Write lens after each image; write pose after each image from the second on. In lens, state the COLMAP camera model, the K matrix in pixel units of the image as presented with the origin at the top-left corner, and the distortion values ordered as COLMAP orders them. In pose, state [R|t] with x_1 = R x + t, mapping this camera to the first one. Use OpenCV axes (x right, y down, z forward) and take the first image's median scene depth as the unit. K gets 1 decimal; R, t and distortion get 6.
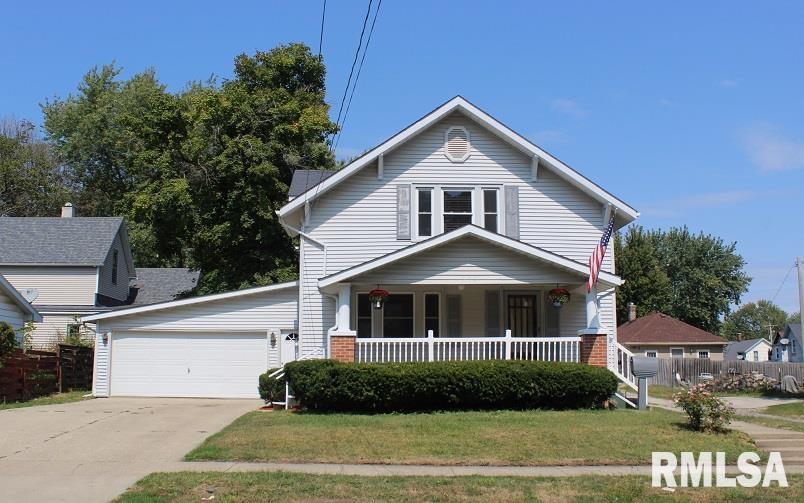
lens RADIAL K [[836.0, 0, 401.5], [0, 836.0, 279.8], [0, 0, 1]] dist [-0.105295, 0.011480]
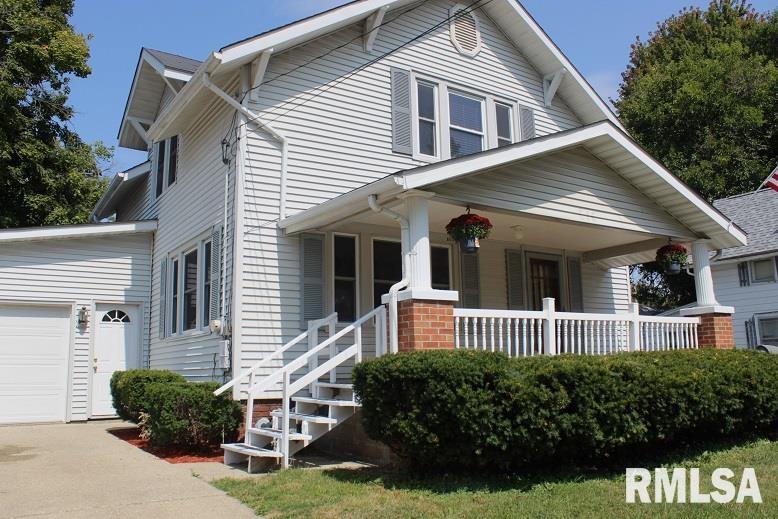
lens RADIAL K [[649.5, 0, 389.0], [0, 649.5, 259.5], [0, 0, 1]] dist [-0.116941, 0.003744]
pose [[0.848119, 0.074030, 0.524609, -0.241996], [-0.044625, 0.996653, -0.068498, 0.059503], [-0.527924, 0.034683, 0.848583, 0.598859]]
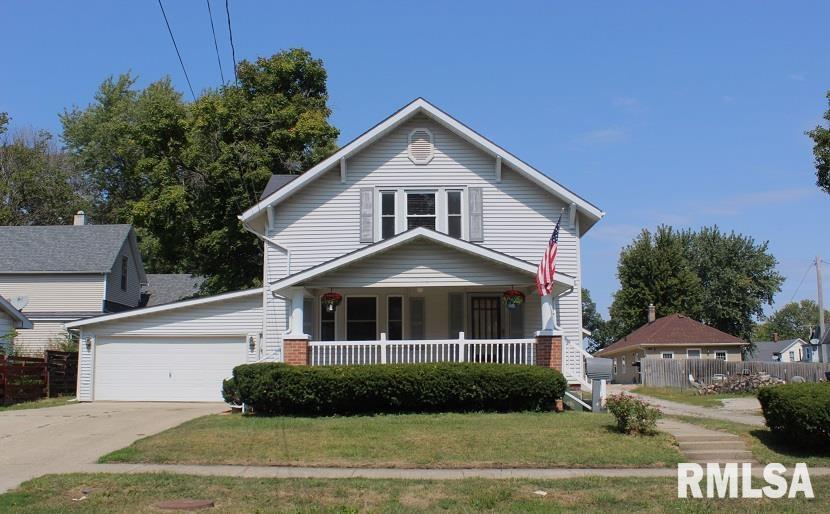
lens RADIAL K [[835.4, 0, 416.8], [0, 835.4, 292.1], [0, 0, 1]] dist [-0.102901, 0.008101]
pose [[0.999287, -0.010847, -0.036177, 0.096210], [0.011227, 0.999884, 0.010298, 0.001340], [0.036061, -0.010697, 0.999292, 0.003051]]
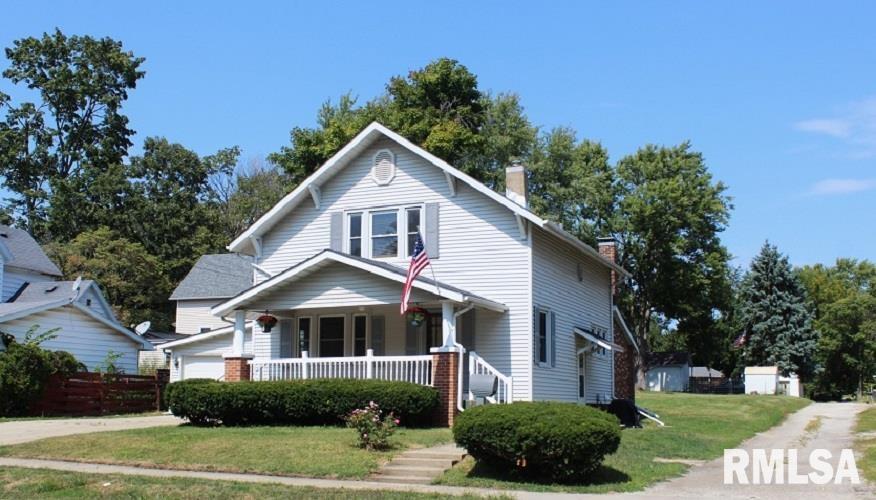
lens RADIAL K [[931.6, 0, 408.2], [0, 931.6, 298.0], [0, 0, 1]] dist [-0.049456, -0.002507]
pose [[0.889318, -0.044862, -0.455083, 0.601994], [0.046853, 0.998878, -0.006911, 0.005809], [0.454883, -0.015176, 0.890422, 0.000616]]
